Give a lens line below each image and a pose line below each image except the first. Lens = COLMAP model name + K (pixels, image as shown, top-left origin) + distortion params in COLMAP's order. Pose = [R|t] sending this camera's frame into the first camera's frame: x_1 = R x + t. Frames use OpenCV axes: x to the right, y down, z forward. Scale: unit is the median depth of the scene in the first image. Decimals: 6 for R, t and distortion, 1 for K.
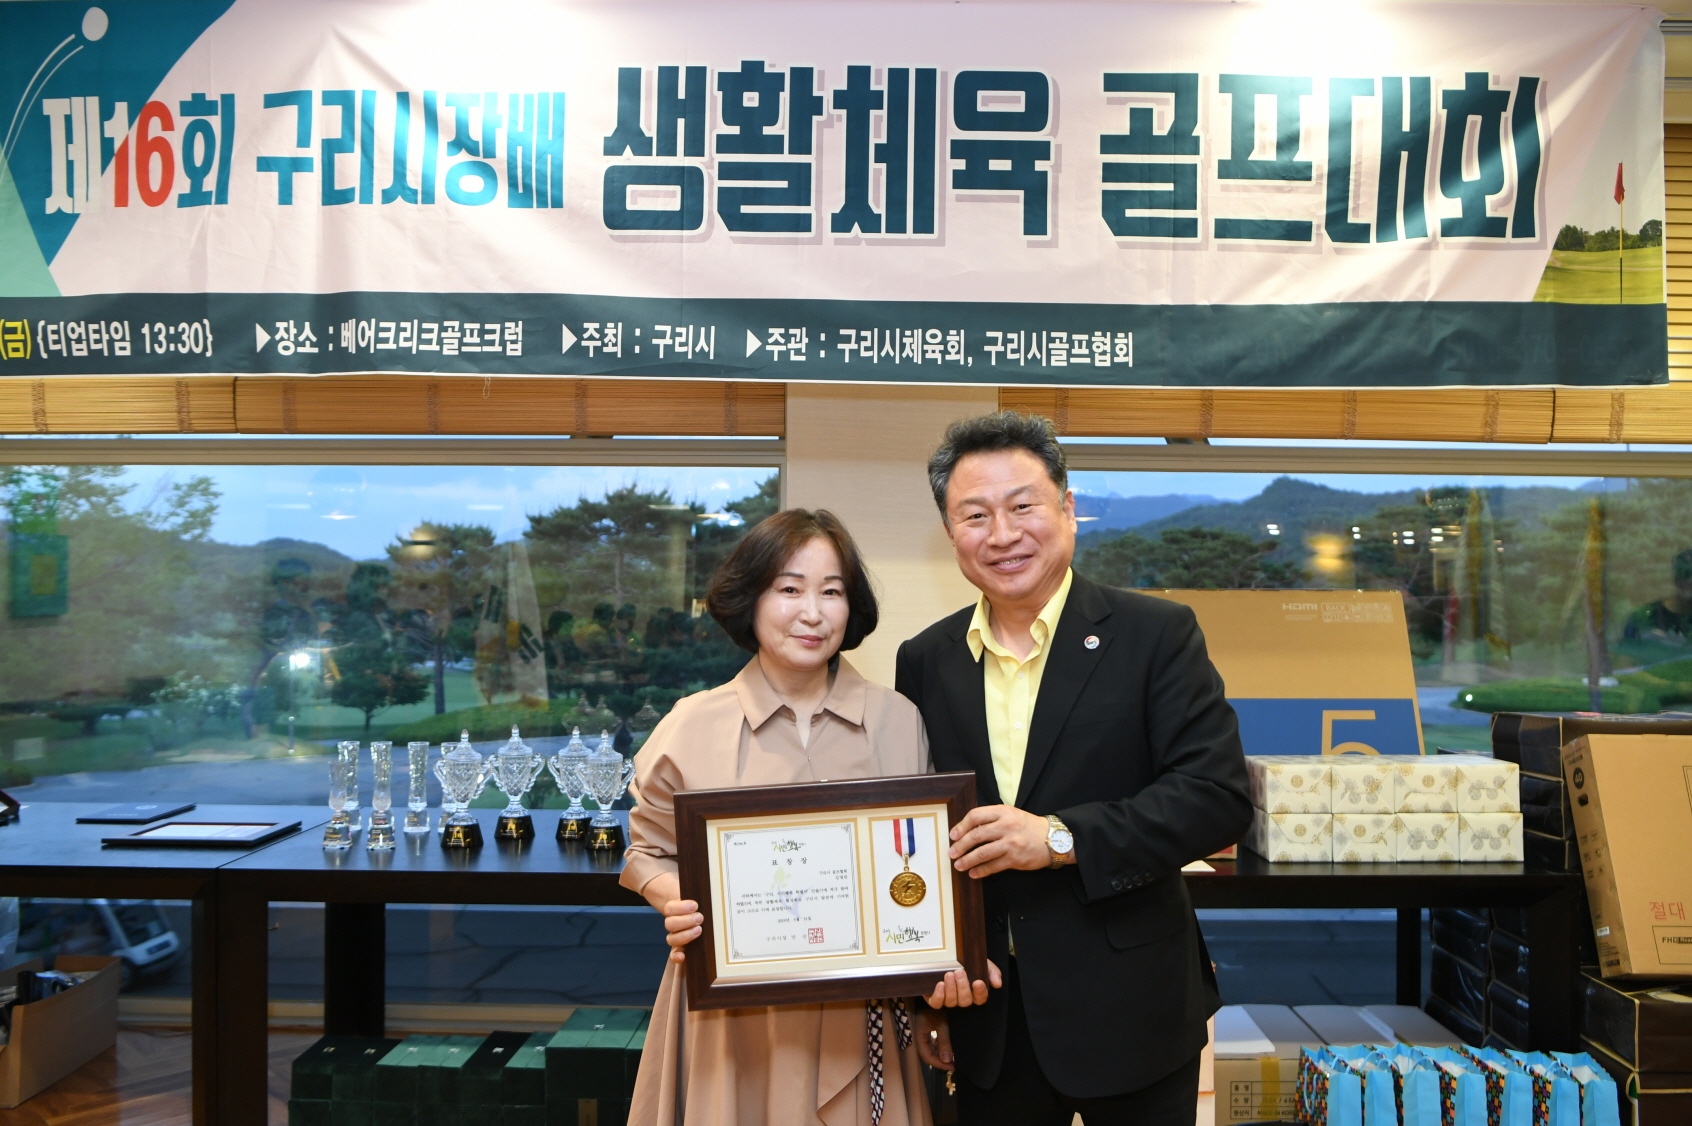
lens RADIAL K [[1296.3, 0, 852.6], [0, 1296.3, 580.0], [0, 0, 1]] dist [-0.061399, 0.039663]
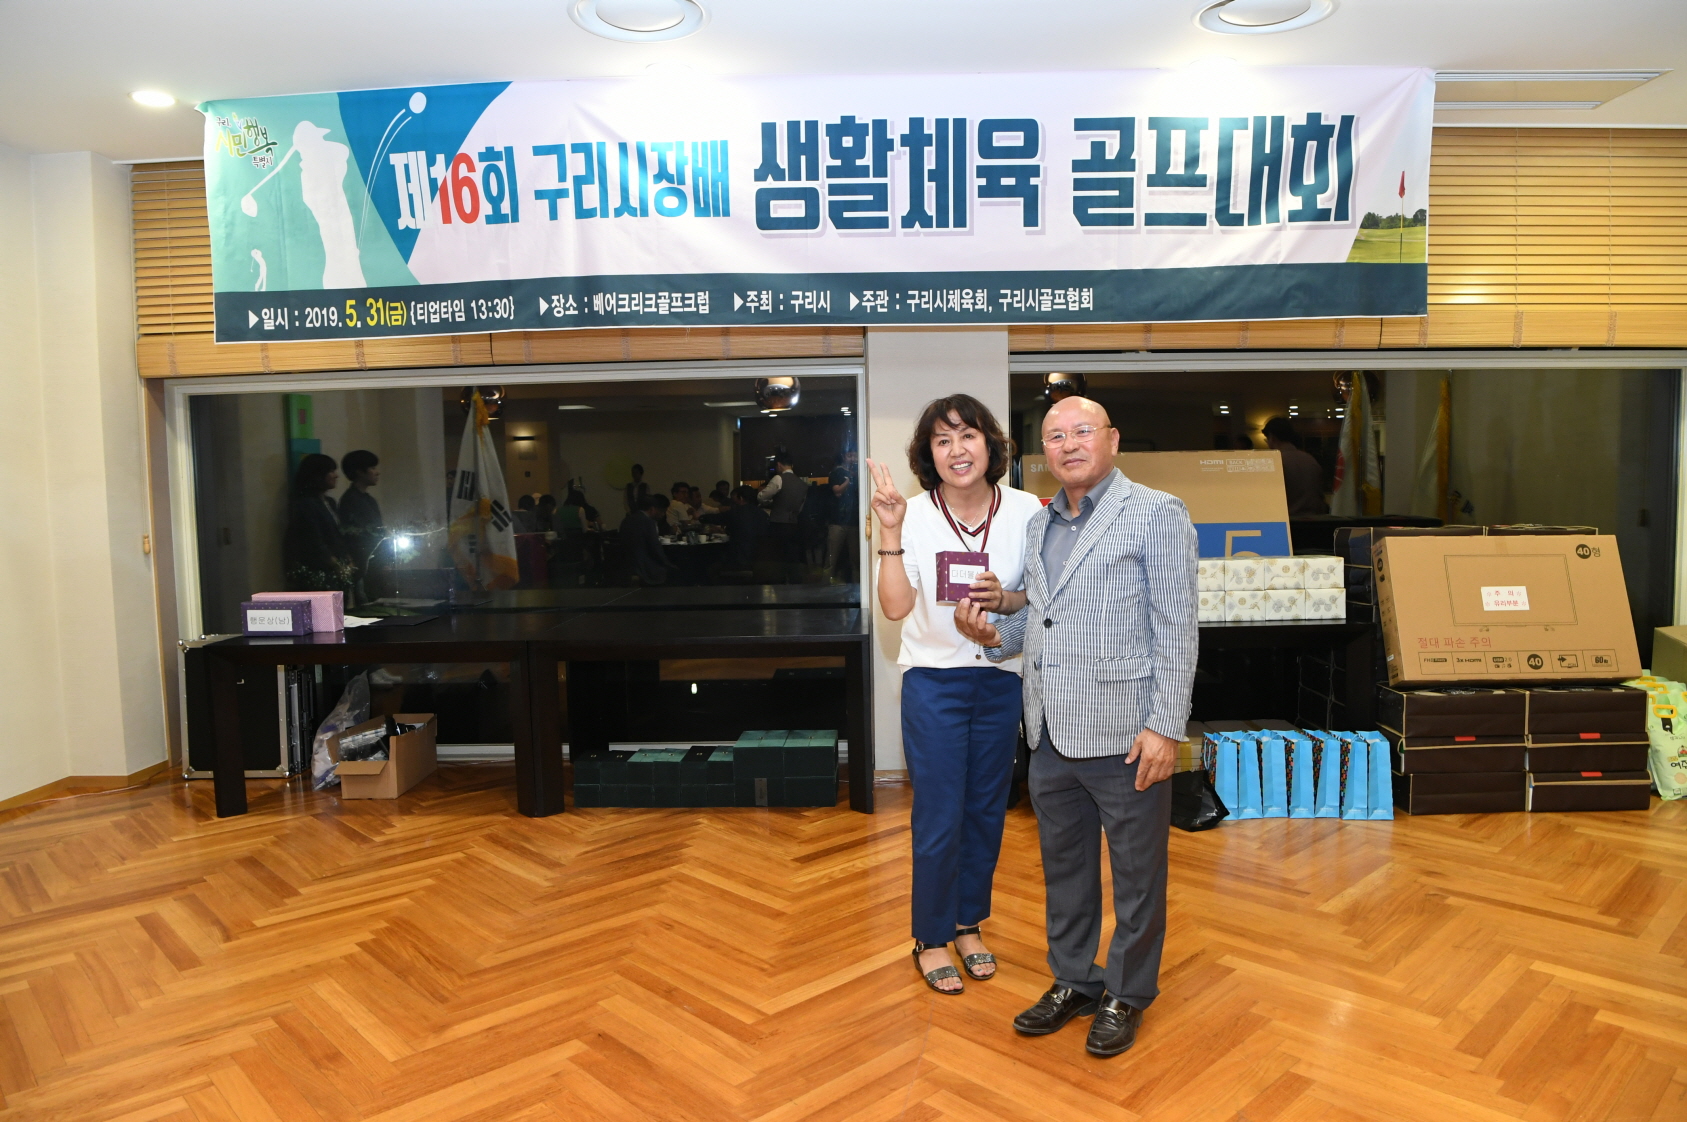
lens RADIAL K [[1137.8, 0, 851.6], [0, 1137.8, 565.3], [0, 0, 1]] dist [-0.064891, -0.000171]
pose [[0.999585, -0.025302, -0.013793, -0.068485], [0.026437, 0.995632, 0.089546, 0.015005], [0.011467, -0.089874, 0.995887, -0.407008]]
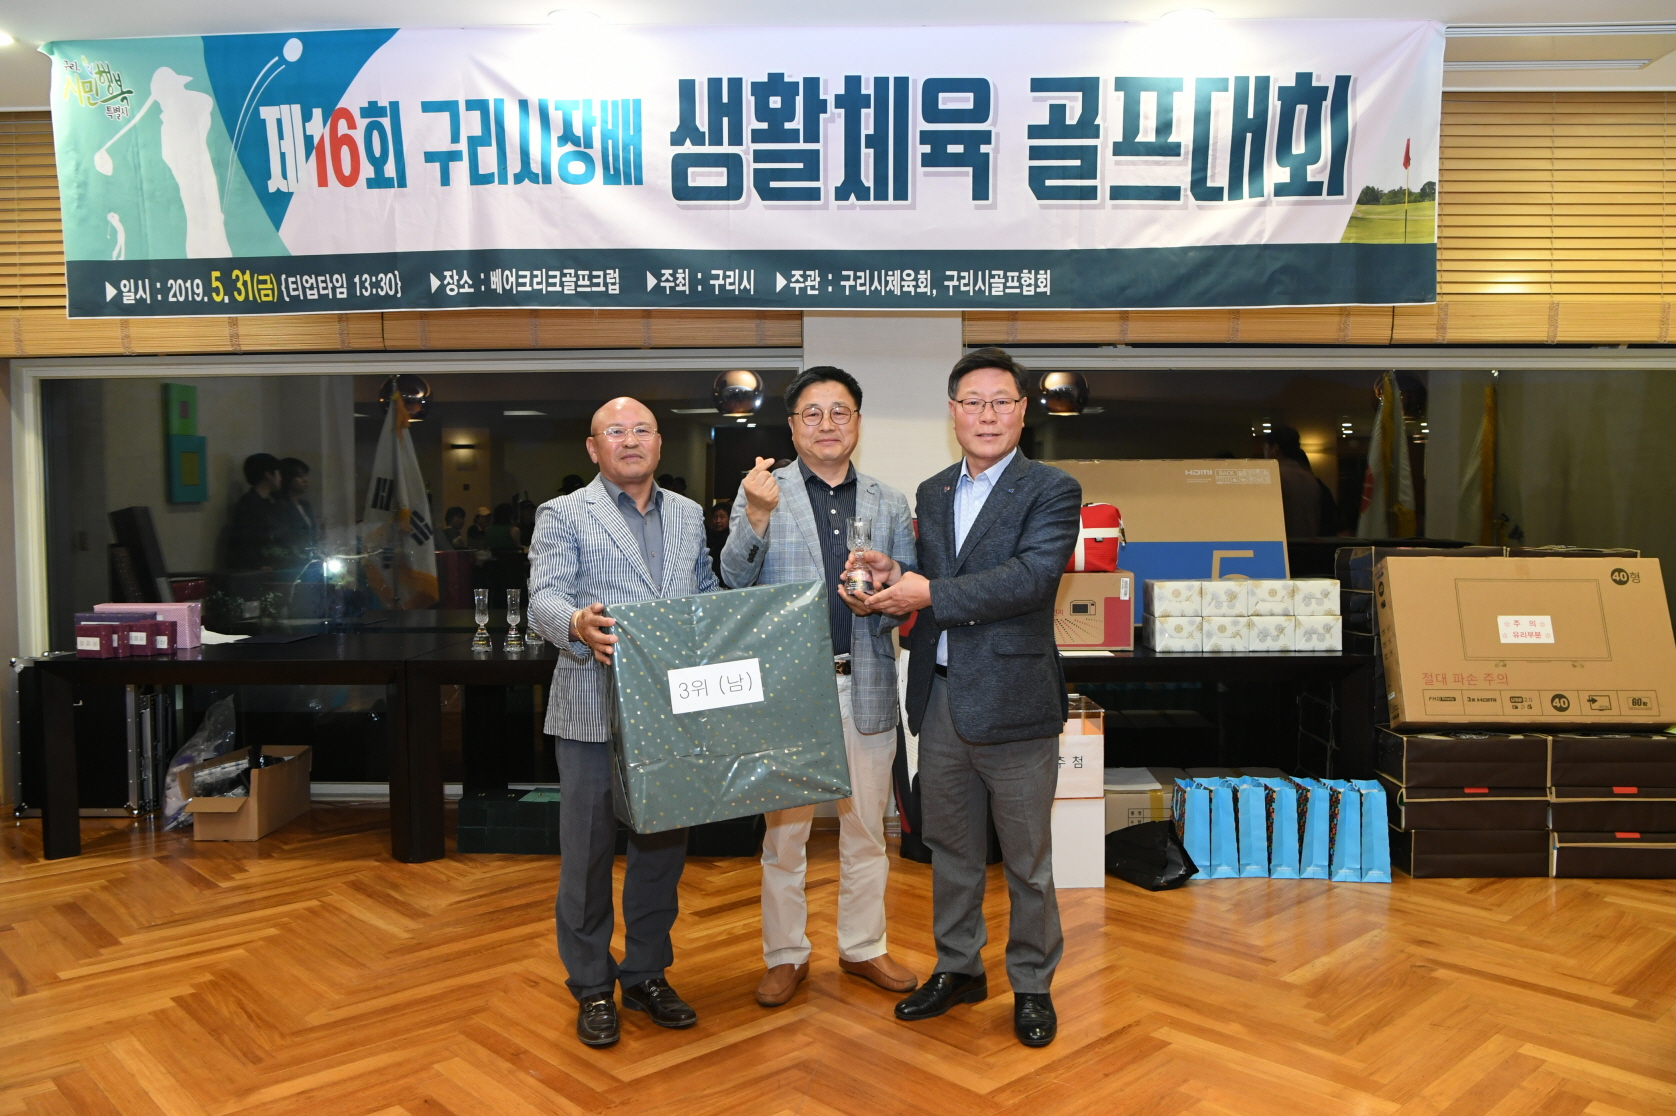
lens RADIAL K [[1296.6, 0, 847.7], [0, 1296.6, 564.1], [0, 0, 1]] dist [-0.041077, 0.011143]
pose [[0.999785, -0.010676, -0.017788, 0.018344], [0.011740, 0.998079, 0.060825, 0.038504], [0.017105, -0.061020, 0.997990, -0.414069]]
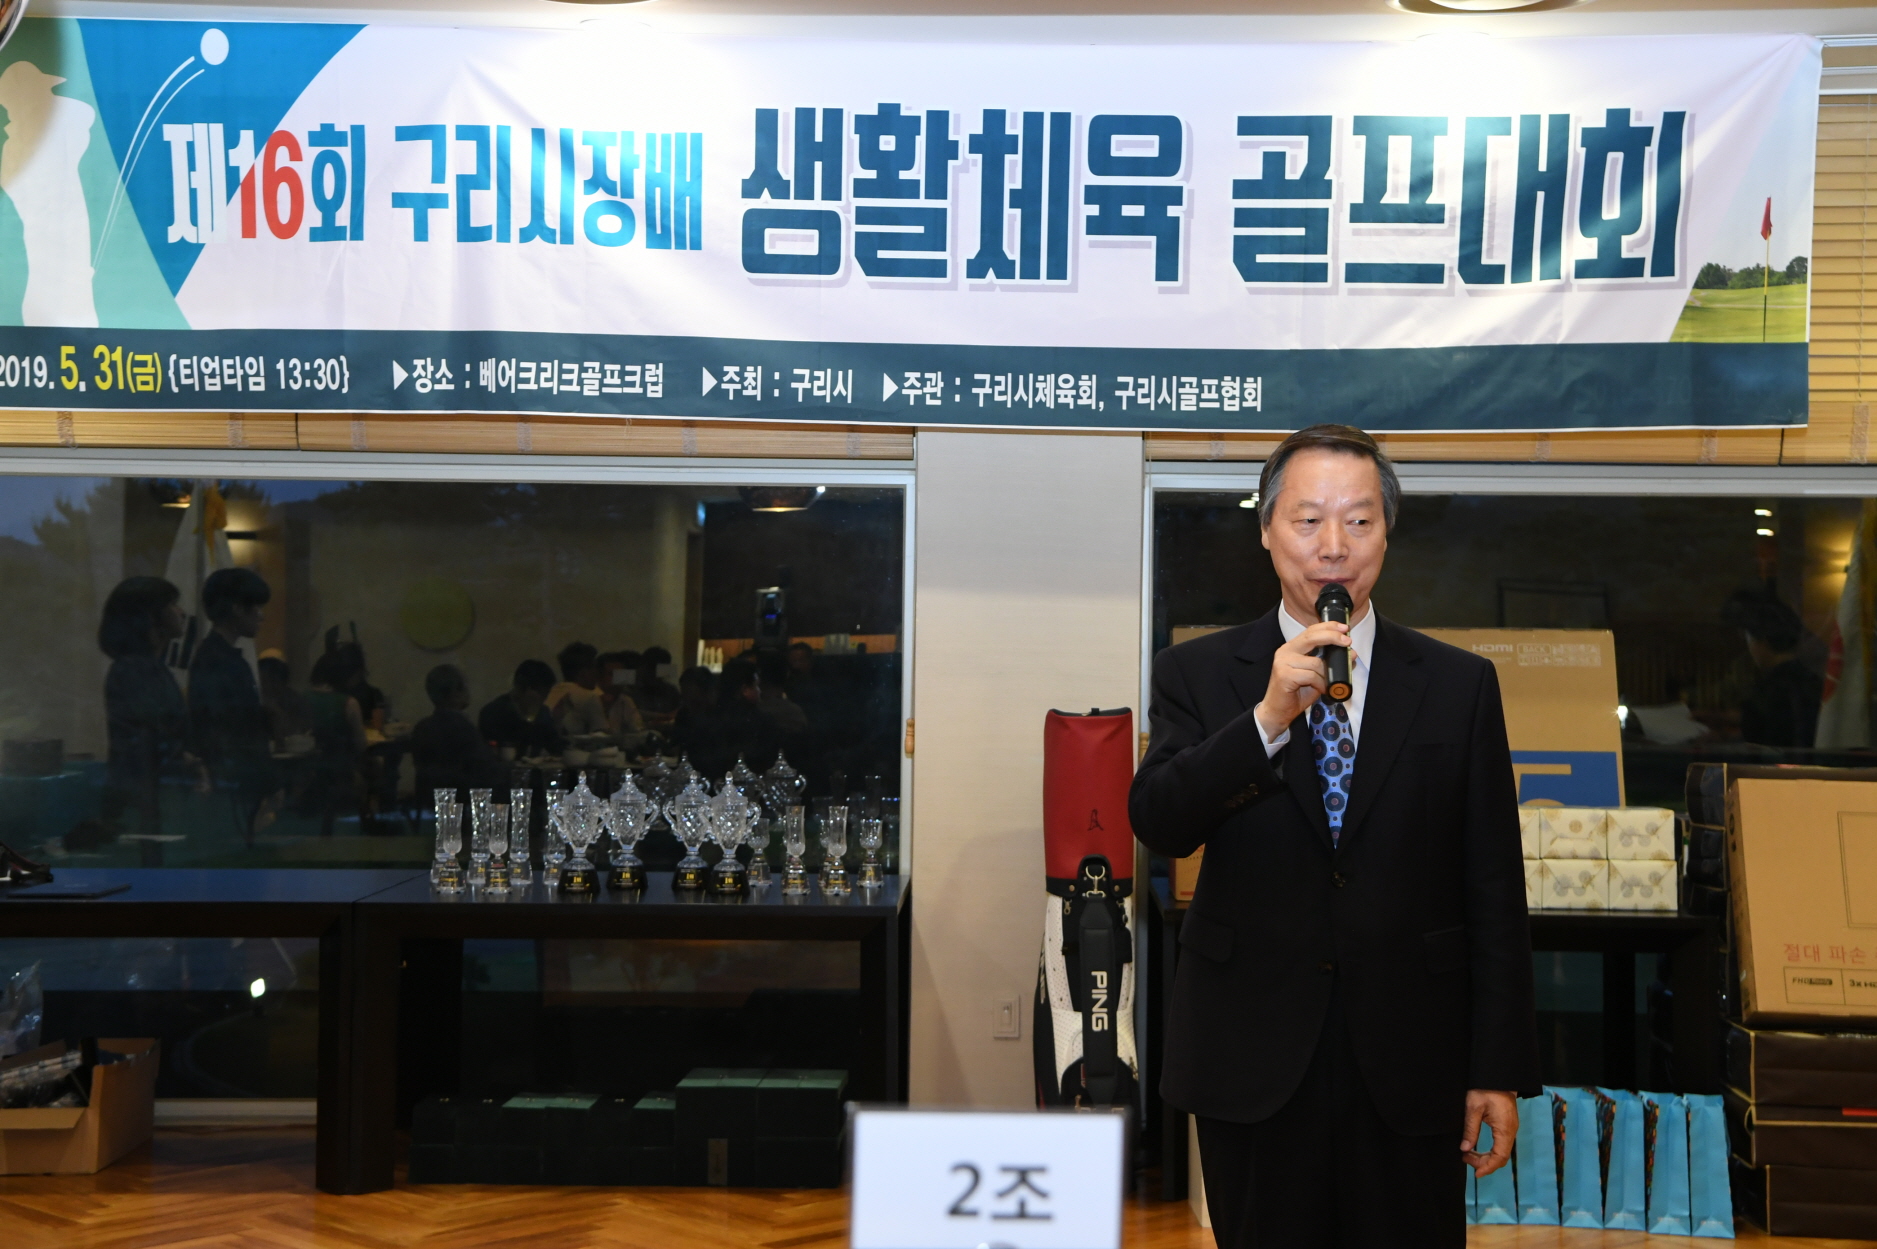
lens RADIAL K [[2752.7, 0, 949.7], [0, 2752.7, 647.4], [0, 0, 1]] dist [0.184554, 0.134537]
pose [[0.999855, 0.004173, -0.016499, 0.007503], [-0.003863, 0.999816, 0.018791, -0.018239], [0.016574, -0.018724, 0.999687, -1.185614]]
